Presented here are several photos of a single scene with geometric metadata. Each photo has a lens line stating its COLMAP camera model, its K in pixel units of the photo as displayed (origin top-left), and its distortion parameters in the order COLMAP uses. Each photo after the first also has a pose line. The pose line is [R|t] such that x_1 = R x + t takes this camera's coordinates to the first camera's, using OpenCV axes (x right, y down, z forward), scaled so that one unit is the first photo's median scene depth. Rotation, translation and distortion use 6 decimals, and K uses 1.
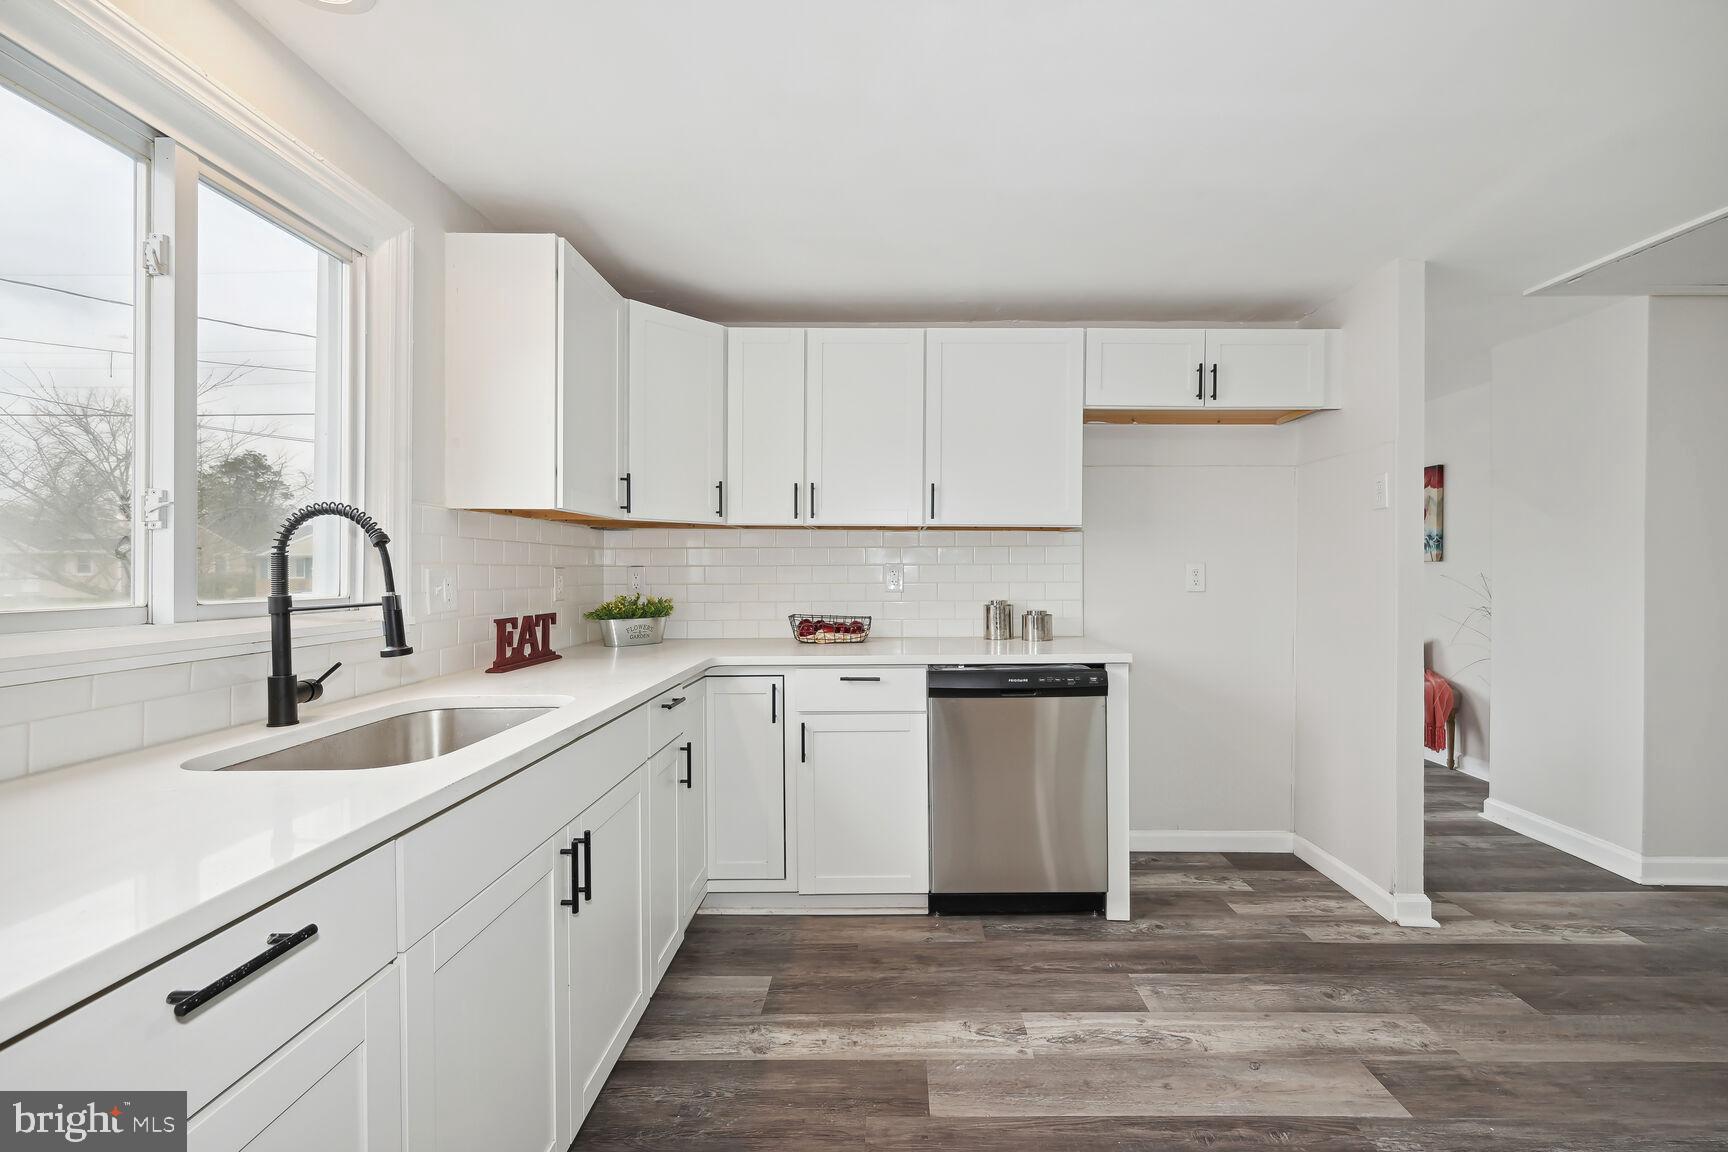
lens RADIAL K [[703.6, 0, 883.2], [0, 703.6, 573.7], [0, 0, 1]] dist [-0.000053, -0.000109]
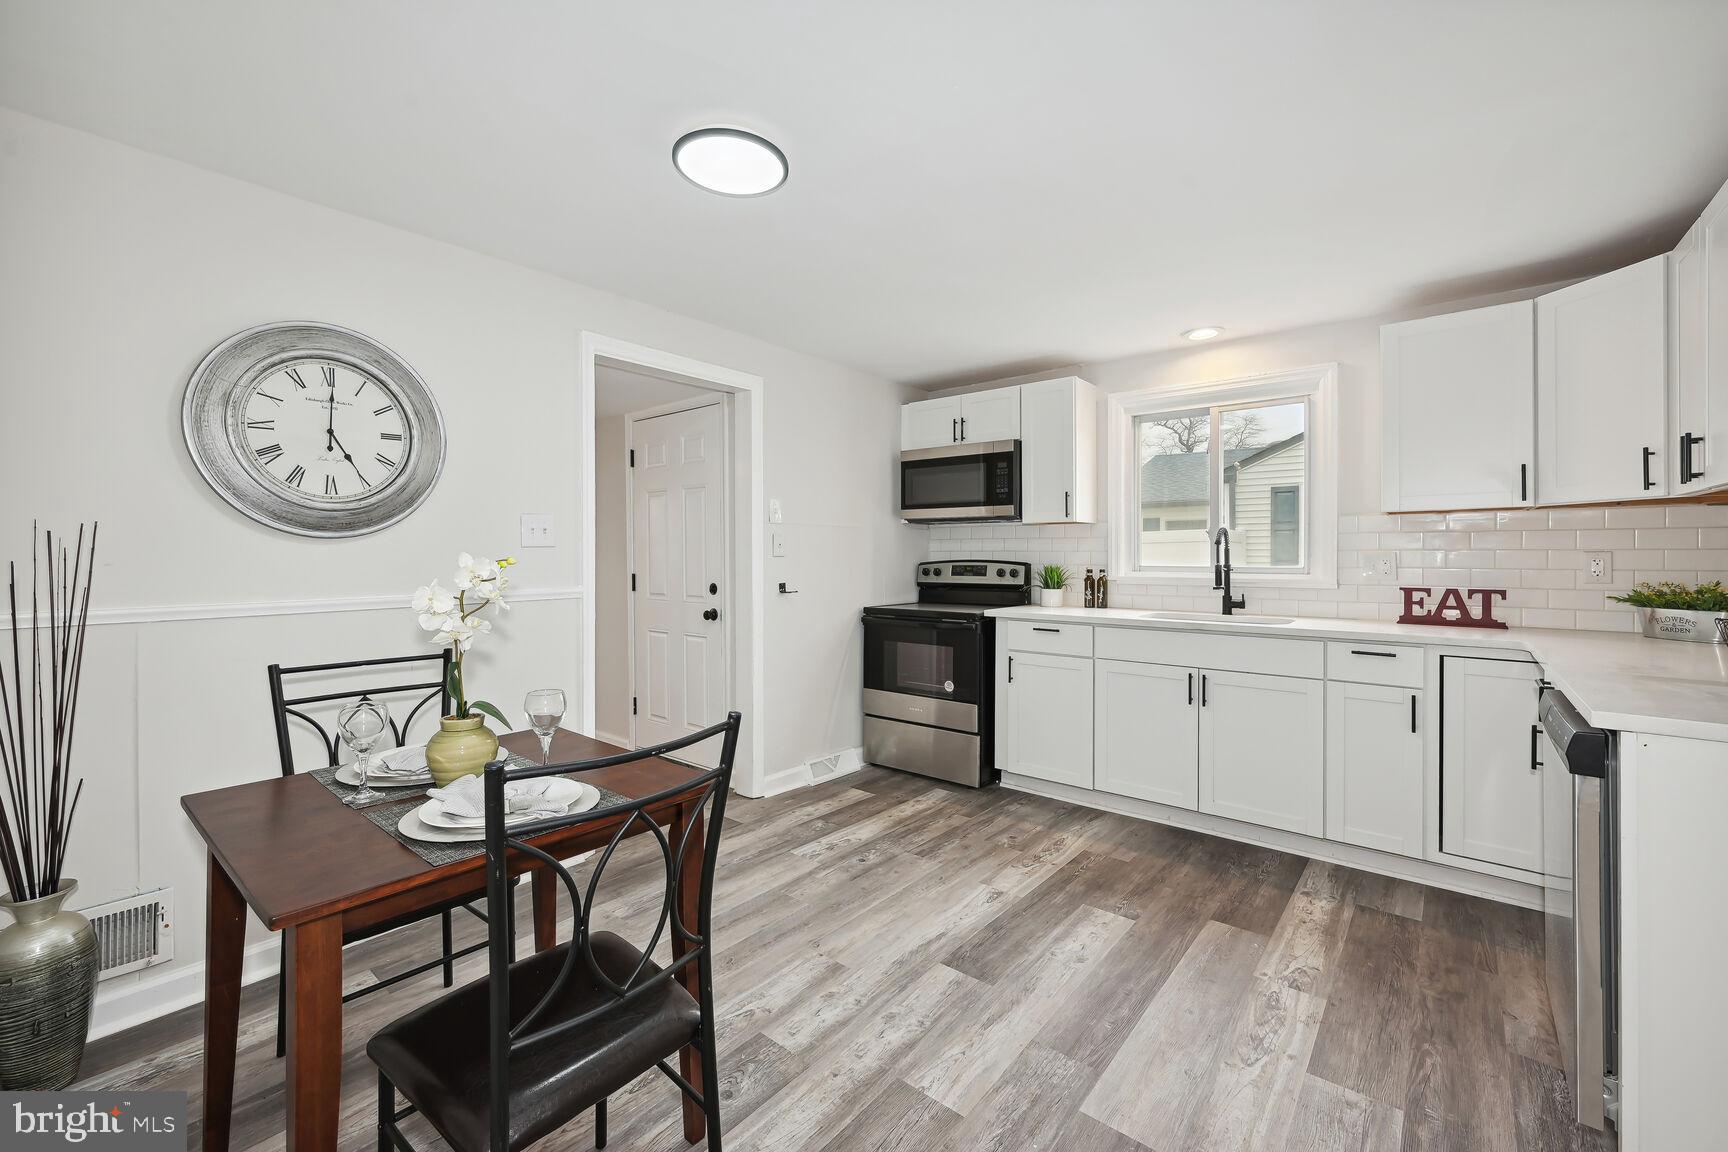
lens RADIAL K [[699.8, 0, 865.7], [0, 699.8, 553.4], [0, 0, 1]] dist [0.000659, 0.000037]
pose [[-0.634187, -0.001059, -0.773179, 1.183341], [-0.002872, 0.999995, 0.000987, -0.004471], [0.773175, 0.002846, -0.634187, 0.967261]]
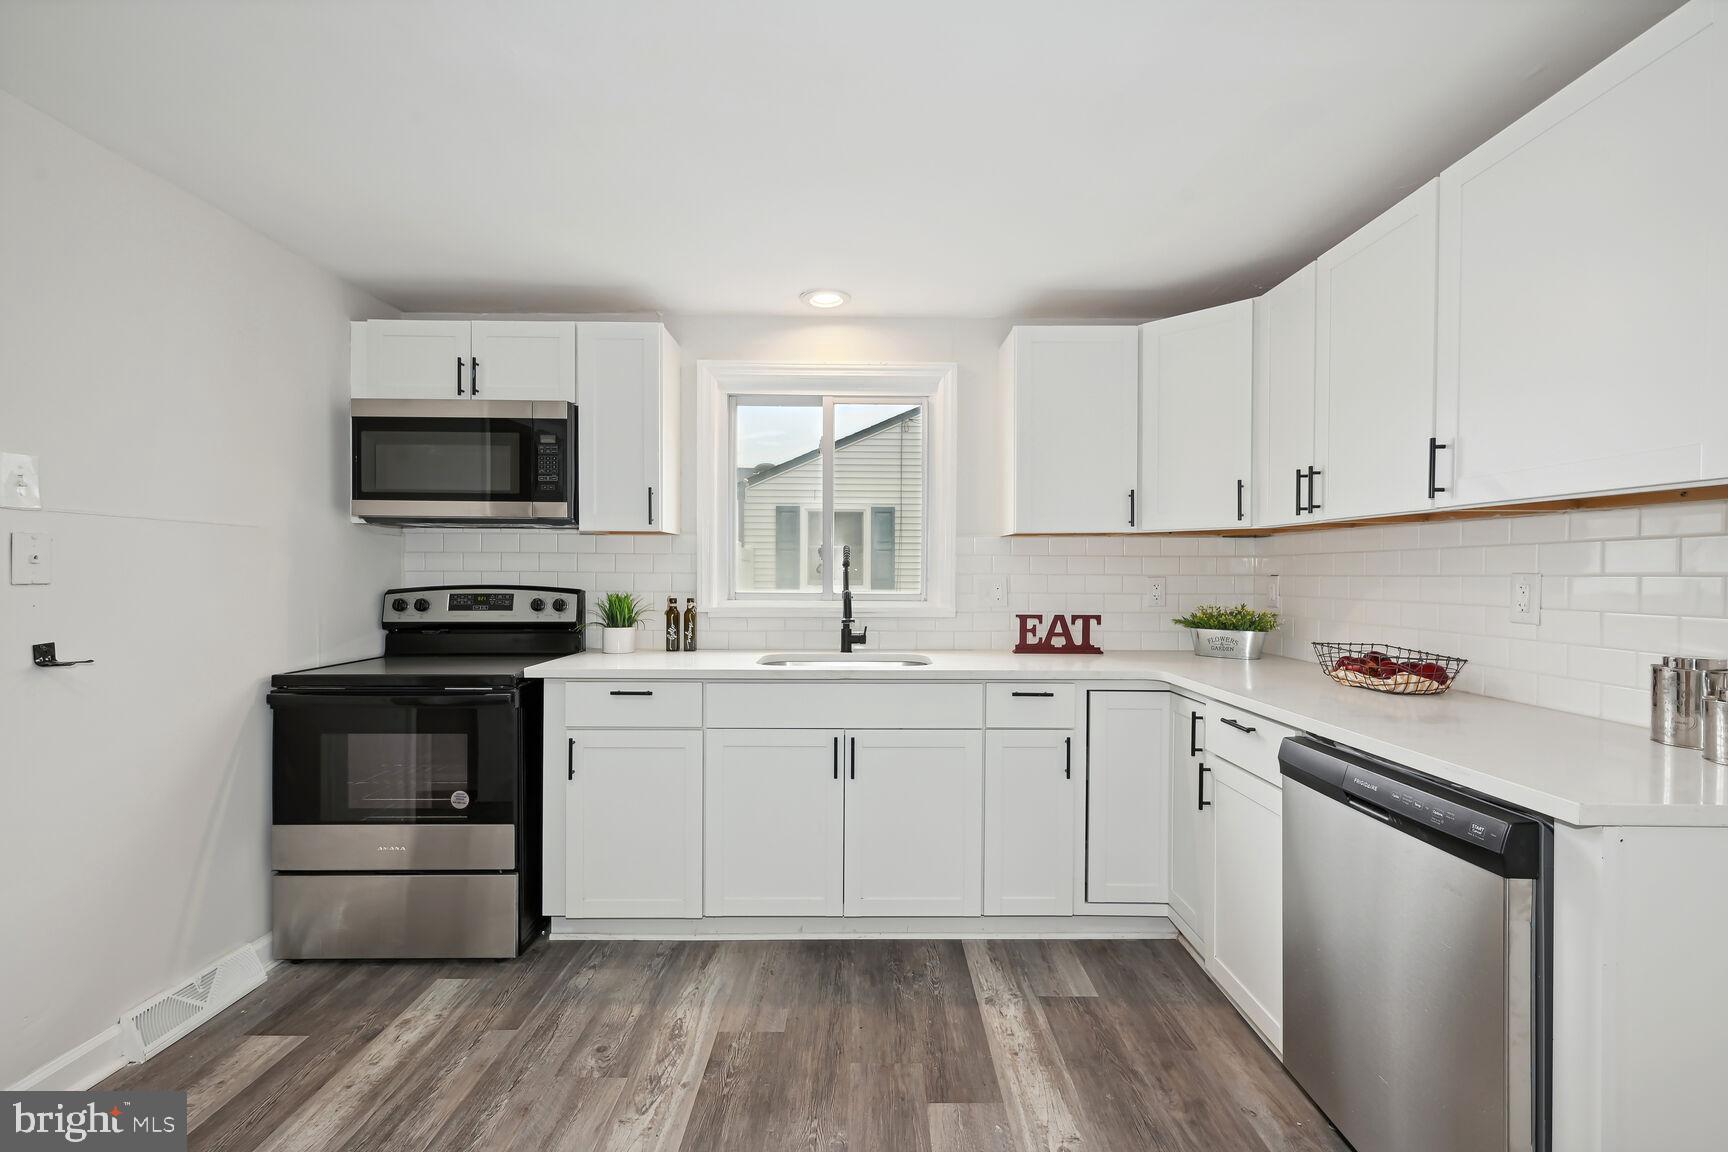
lens RADIAL K [[739.5, 0, 865.0], [0, 739.5, 578.9], [0, 0, 1]] dist [-0.001429, -0.000195]
pose [[0.009563, 0.010285, -0.999901, 0.816566], [-0.008339, 0.999913, 0.010205, -0.016093], [0.999919, 0.008241, 0.009648, 0.625191]]
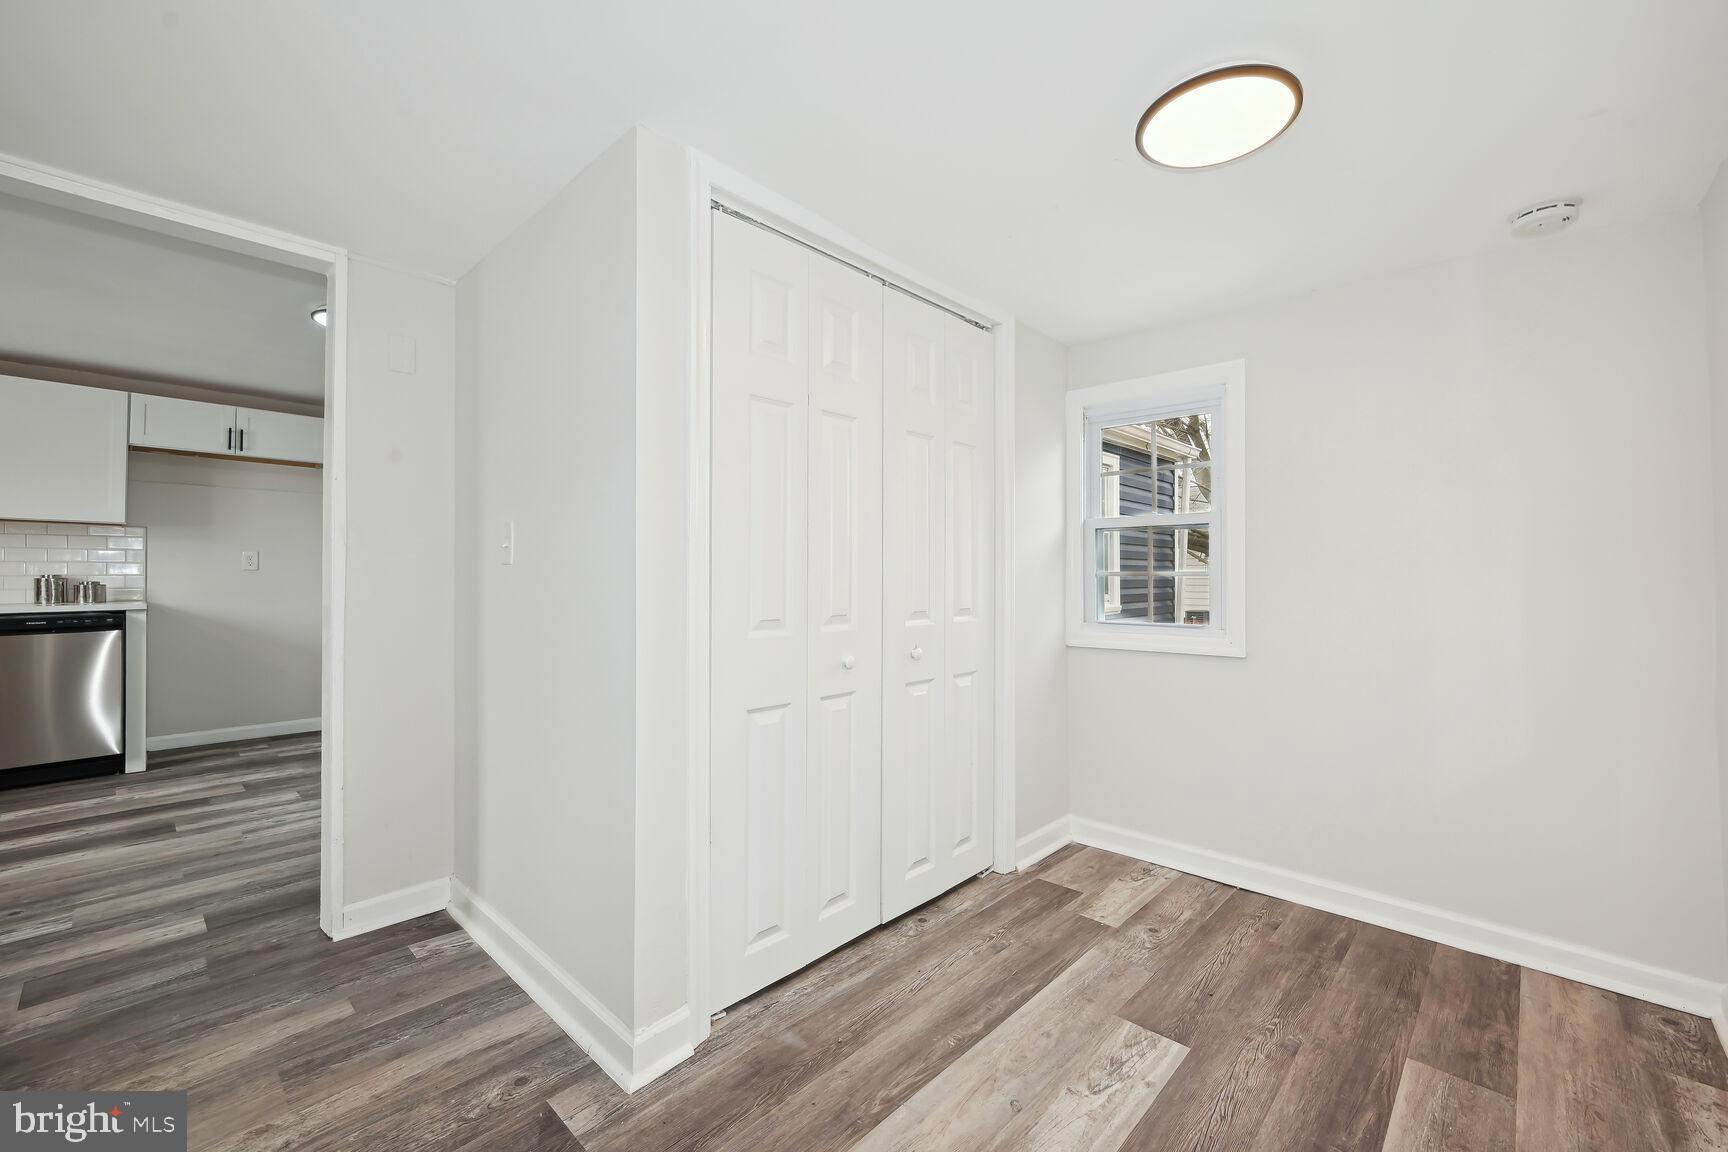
lens RADIAL K [[703.6, 0, 883.2], [0, 703.6, 573.7], [0, 0, 1]] dist [-0.000053, -0.000109]
pose [[0.672464, 0.001710, 0.740128, 0.313864], [0.006015, 0.999952, -0.007775, 0.072119], [-0.740105, 0.009680, 0.672421, -1.434045]]
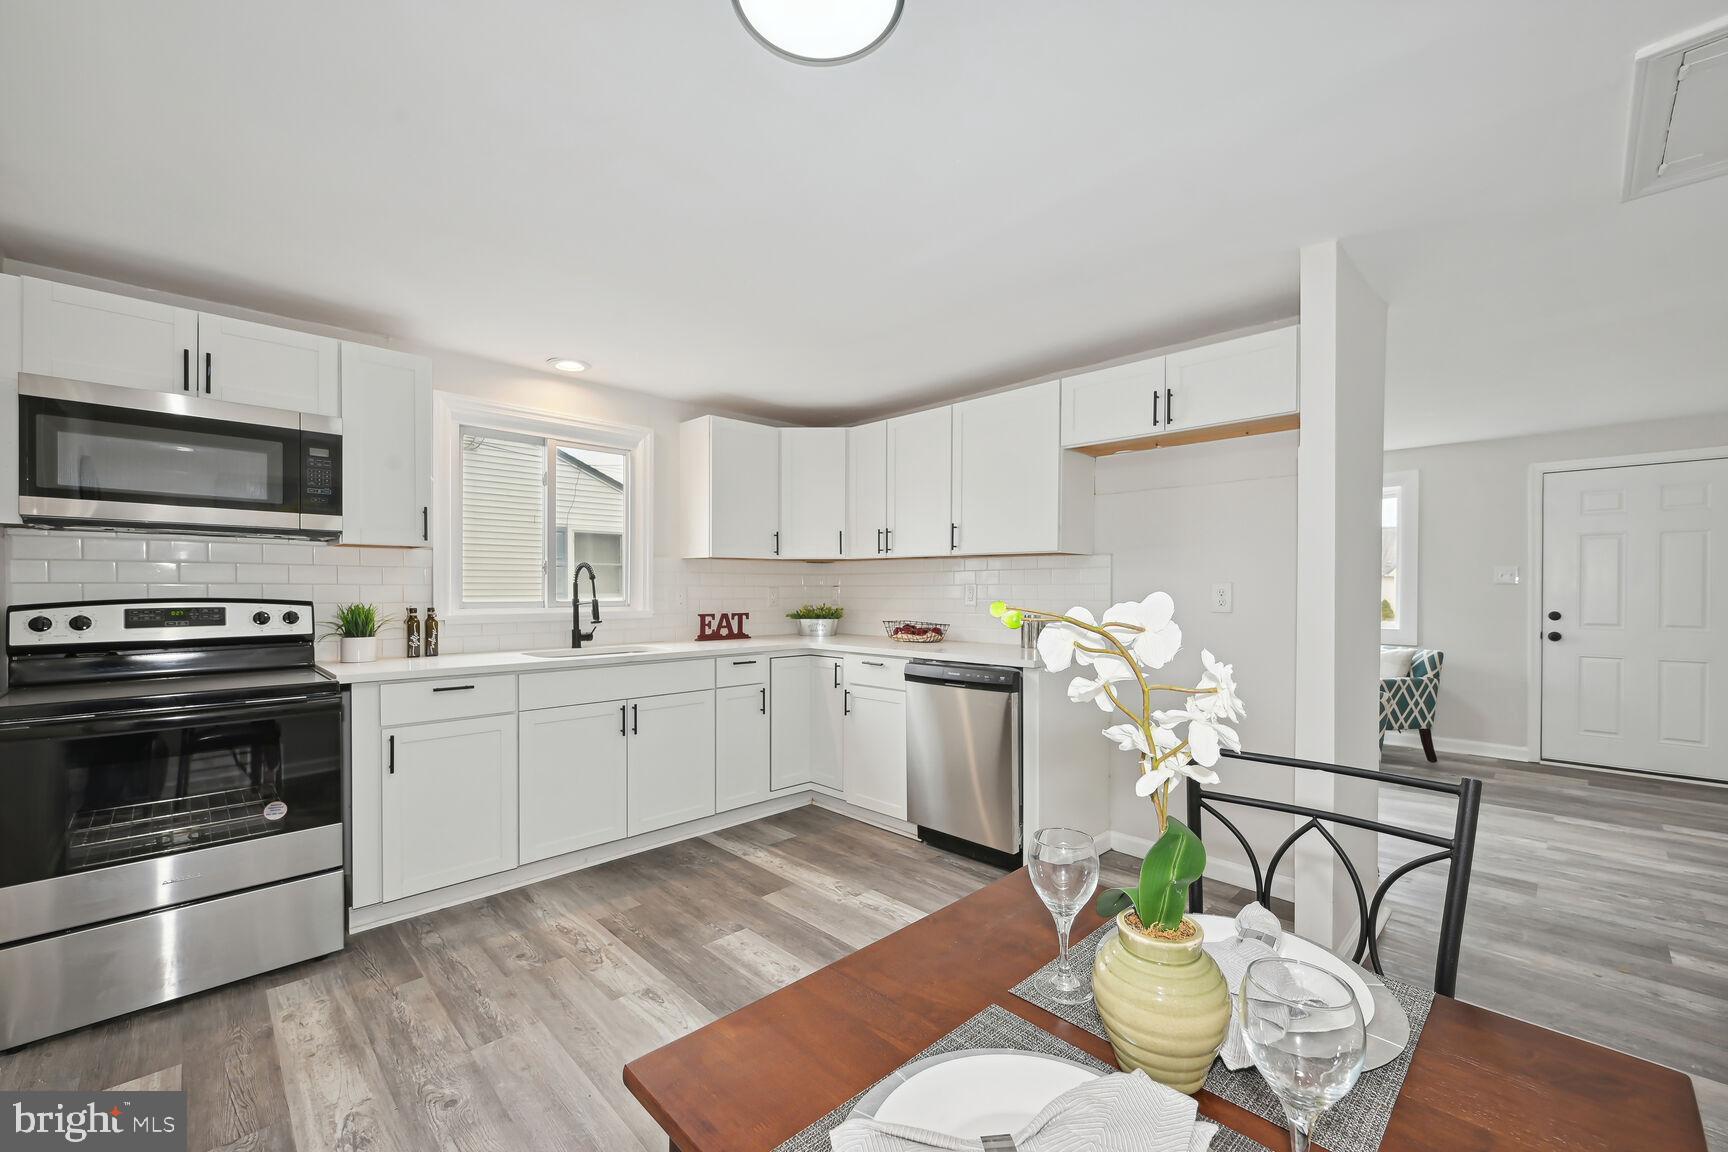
lens RADIAL K [[698.0, 0, 858.5], [0, 698.0, 593.6], [0, 0, 1]] dist [-0.000541, -0.000043]
pose [[0.697250, 0.007447, -0.716790, 1.052177], [-0.004827, 0.999972, 0.005694, -0.004789], [0.716812, -0.000510, 0.697266, -0.035438]]
